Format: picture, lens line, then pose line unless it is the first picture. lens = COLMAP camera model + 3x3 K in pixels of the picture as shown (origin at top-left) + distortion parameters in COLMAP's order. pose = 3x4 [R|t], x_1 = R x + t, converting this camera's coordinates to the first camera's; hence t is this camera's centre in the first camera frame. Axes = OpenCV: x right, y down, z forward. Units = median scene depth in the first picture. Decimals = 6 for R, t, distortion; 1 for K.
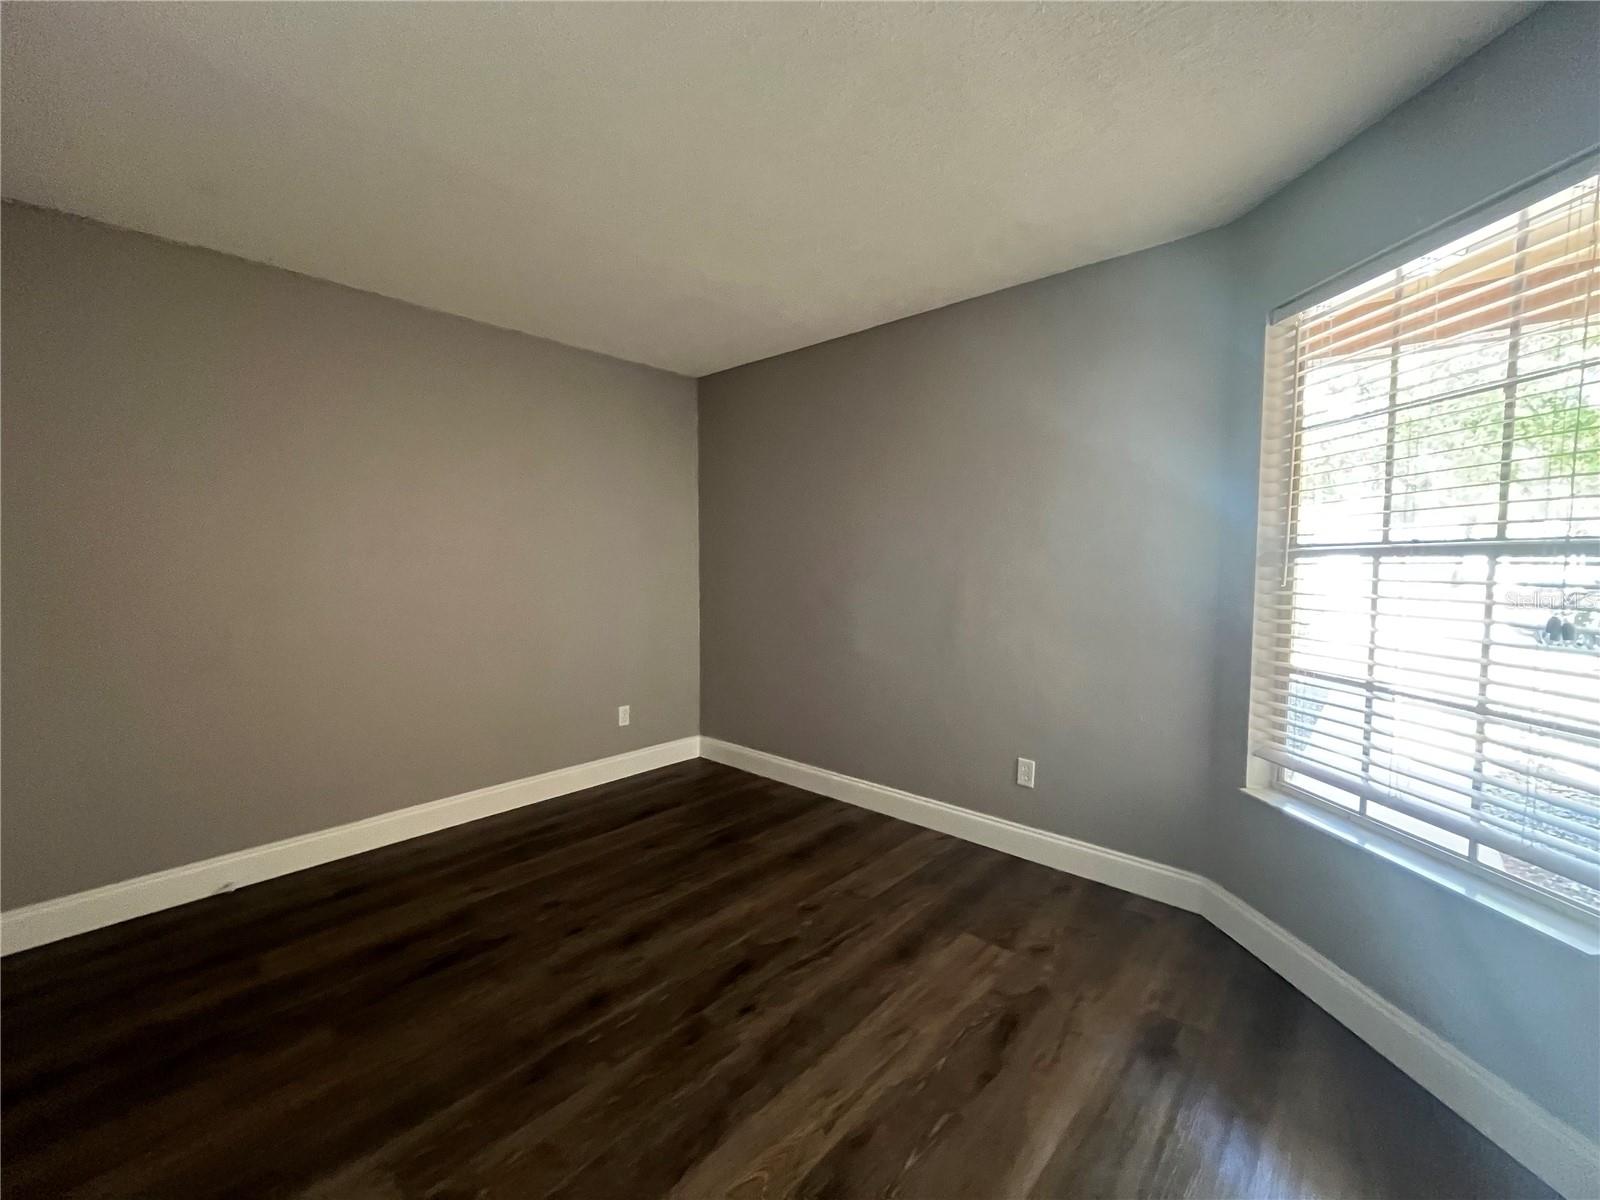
lens RADIAL K [[651.0, 0, 796.8], [0, 651.0, 601.2], [0, 0, 1]] dist [-0.001244, 0.000009]
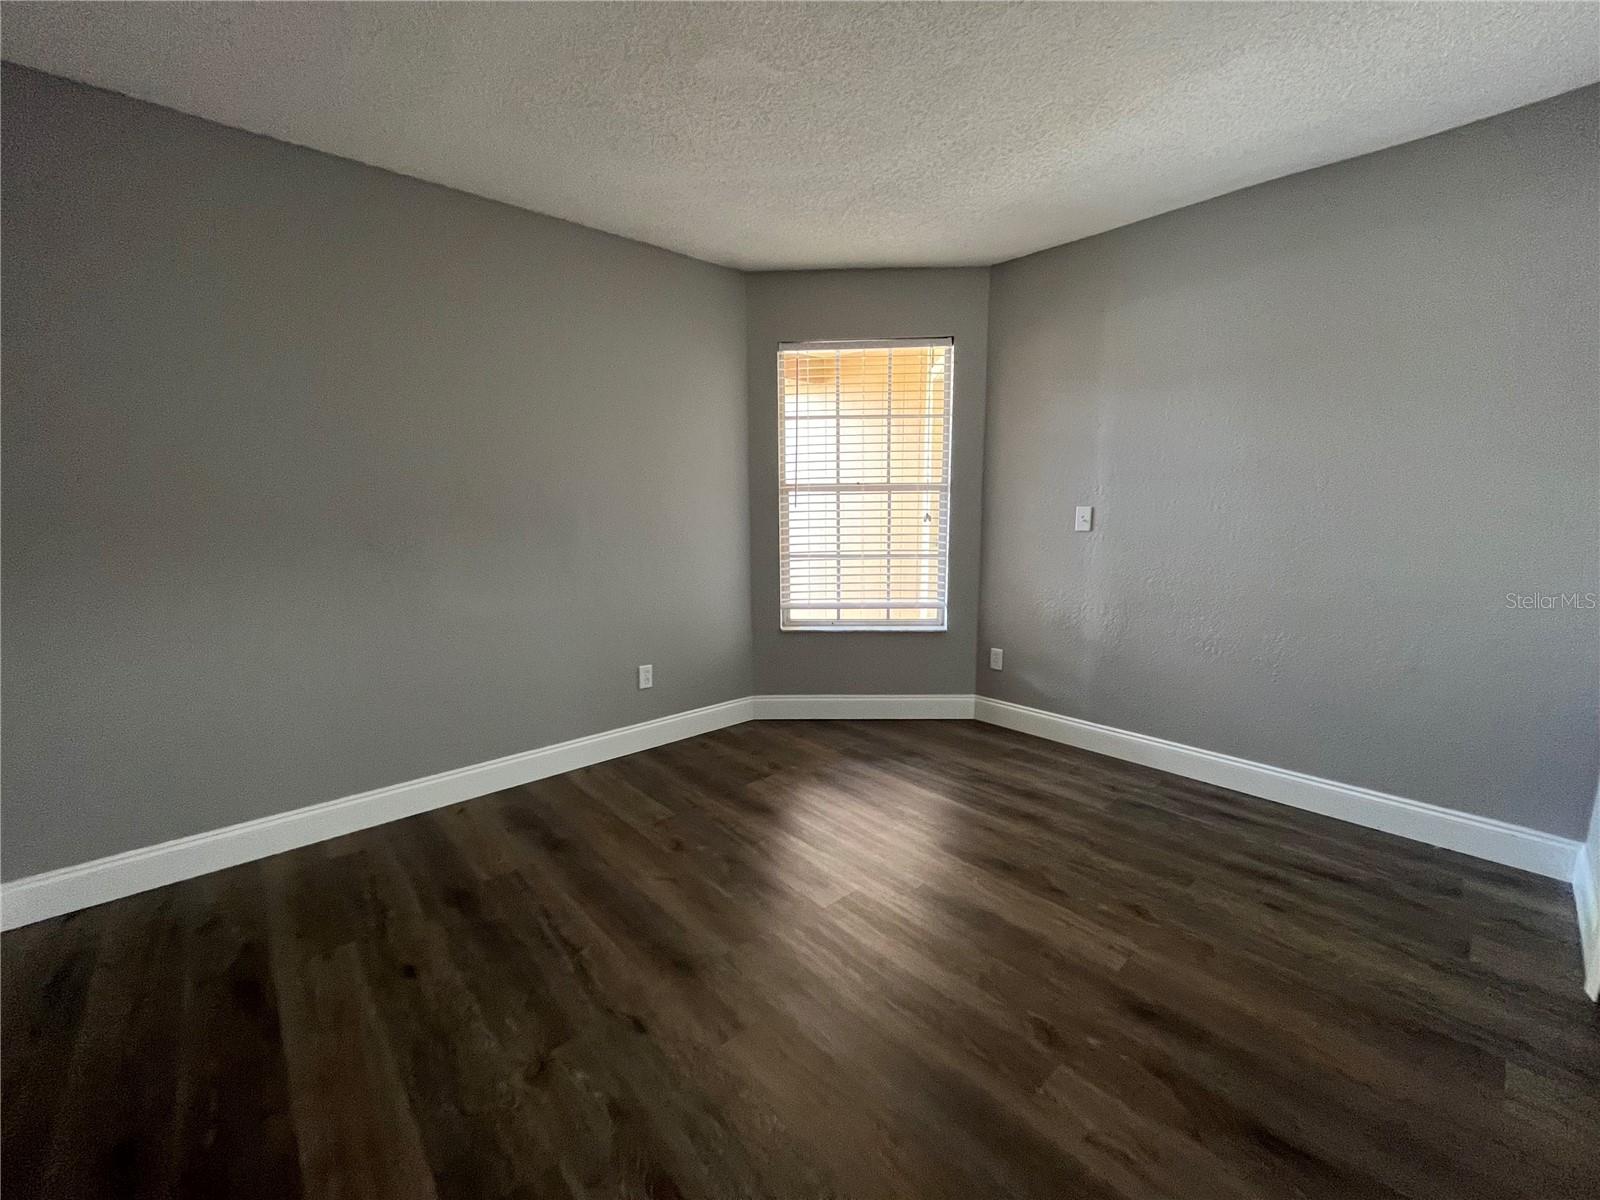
lens RADIAL K [[651.0, 0, 796.8], [0, 651.0, 601.2], [0, 0, 1]] dist [-0.001244, 0.000009]
pose [[0.099091, -0.146598, 0.984221, -1.169328], [0.076053, 0.987311, 0.139401, -0.021013], [-0.992168, 0.061040, 0.108983, 0.919863]]
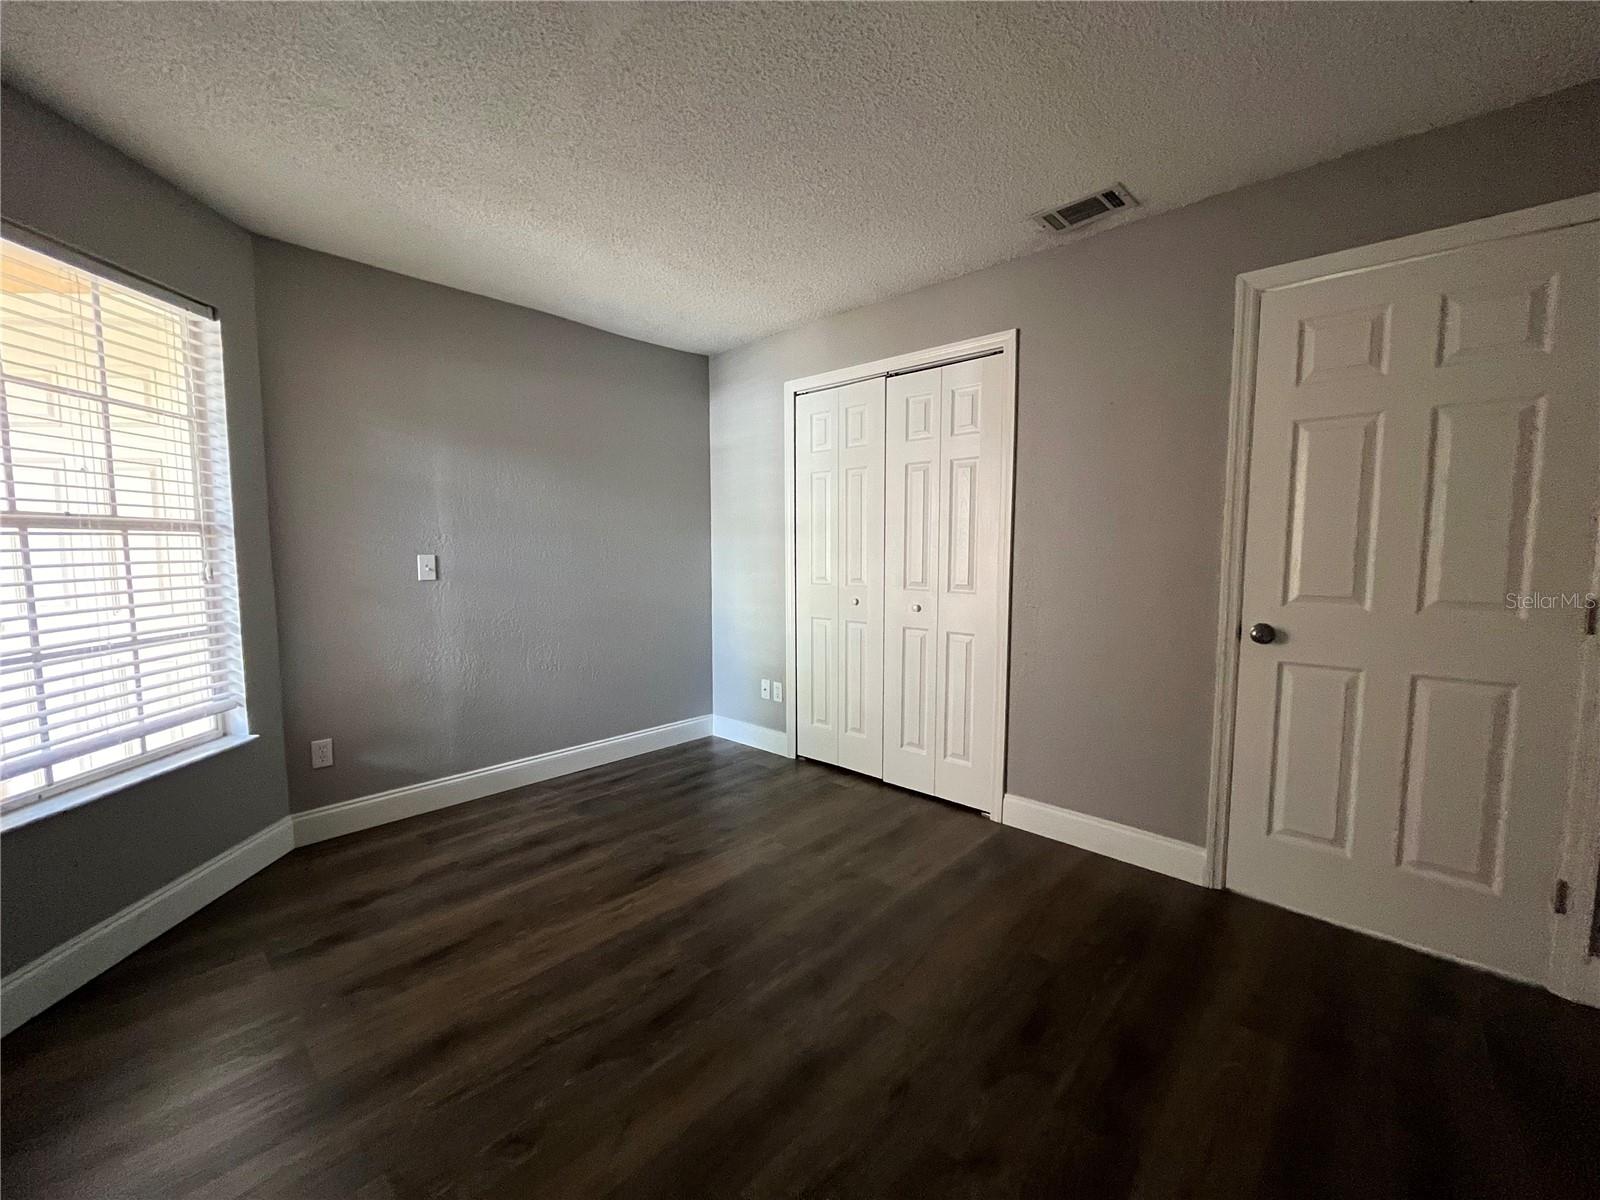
lens RADIAL K [[651.0, 0, 796.8], [0, 651.0, 601.2], [0, 0, 1]] dist [-0.001244, 0.000009]
pose [[-0.999972, -0.002276, 0.007141, -0.297737], [-0.001143, 0.987941, 0.154825, -0.111223], [-0.007407, 0.154813, -0.987916, 1.980936]]
